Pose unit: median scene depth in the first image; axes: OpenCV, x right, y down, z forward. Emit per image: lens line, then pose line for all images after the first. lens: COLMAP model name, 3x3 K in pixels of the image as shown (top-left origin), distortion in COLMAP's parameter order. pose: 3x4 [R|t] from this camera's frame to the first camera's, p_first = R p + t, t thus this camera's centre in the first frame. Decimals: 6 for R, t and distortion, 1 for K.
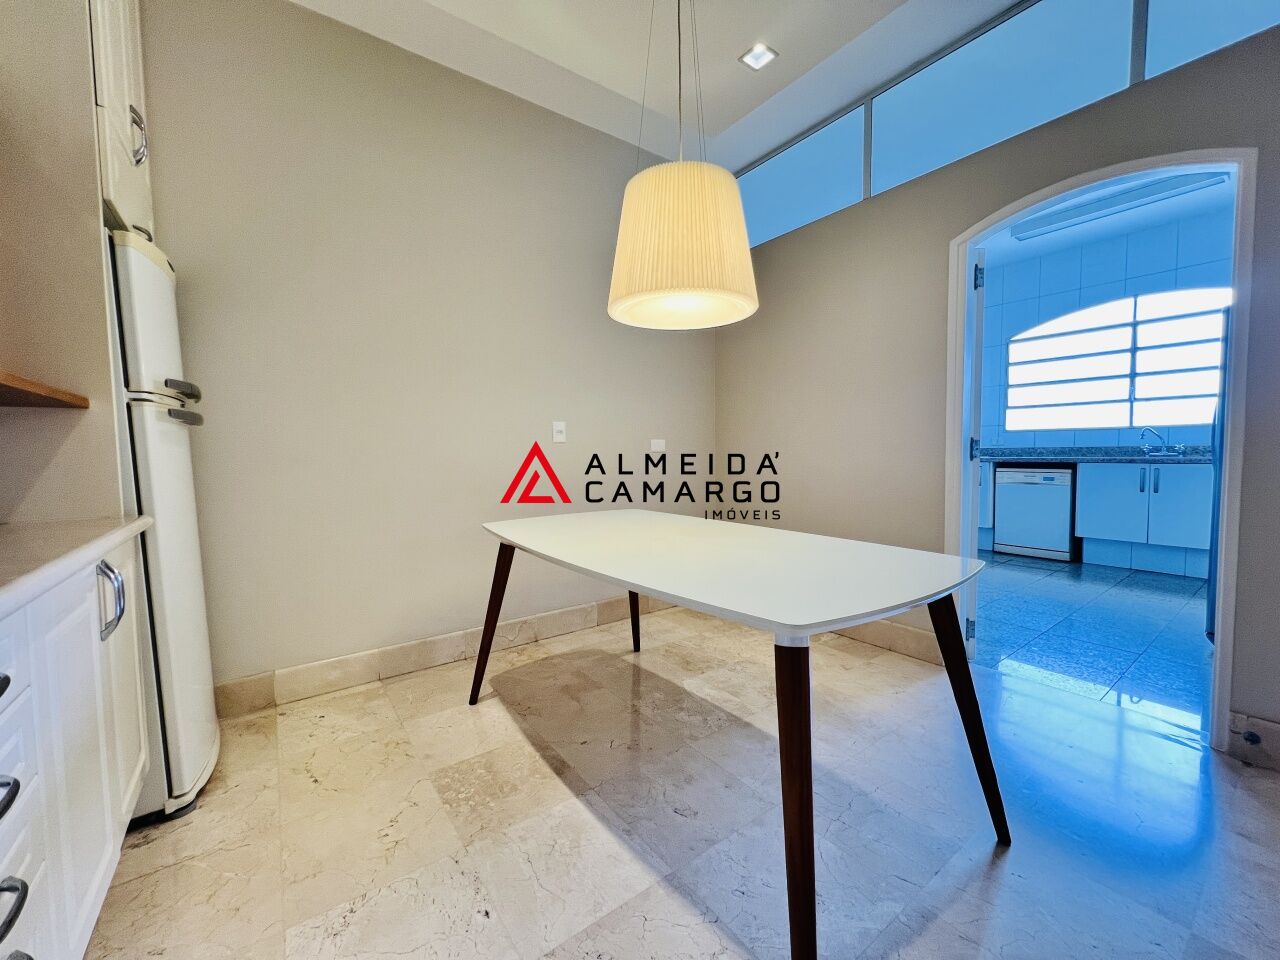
lens RADIAL K [[511.2, 0, 640.7], [0, 511.2, 478.9], [0, 0, 1]] dist [0.000298, 0.000317]
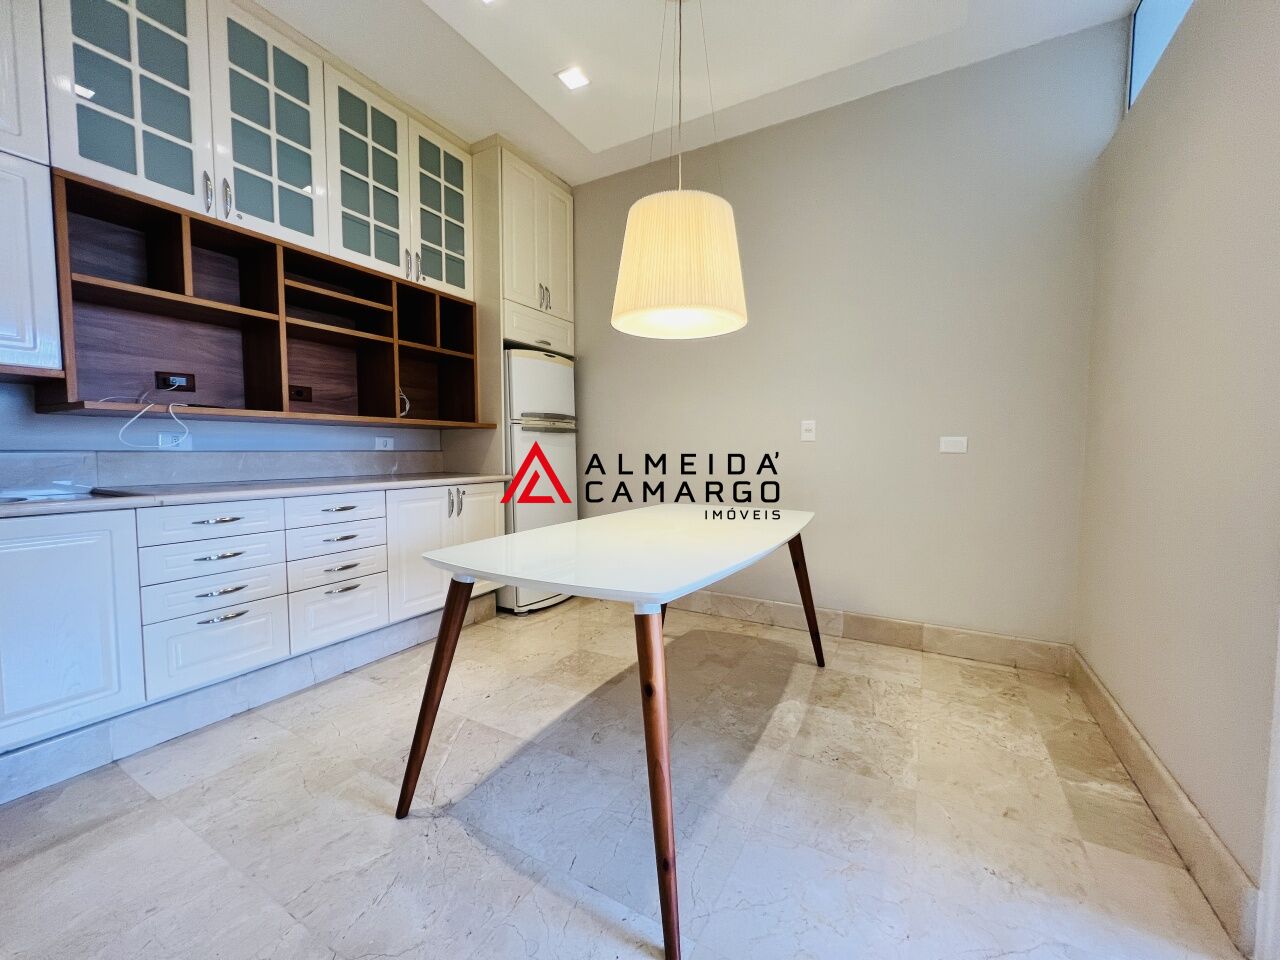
lens RADIAL K [[511.2, 0, 640.7], [0, 511.2, 479.6], [0, 0, 1]] dist [0.000298, 0.000317]
pose [[0.413640, 0.069998, -0.907745, 0.825614], [-0.060225, 0.996960, 0.049435, -0.033004], [0.908446, 0.034221, 0.416599, 0.372060]]
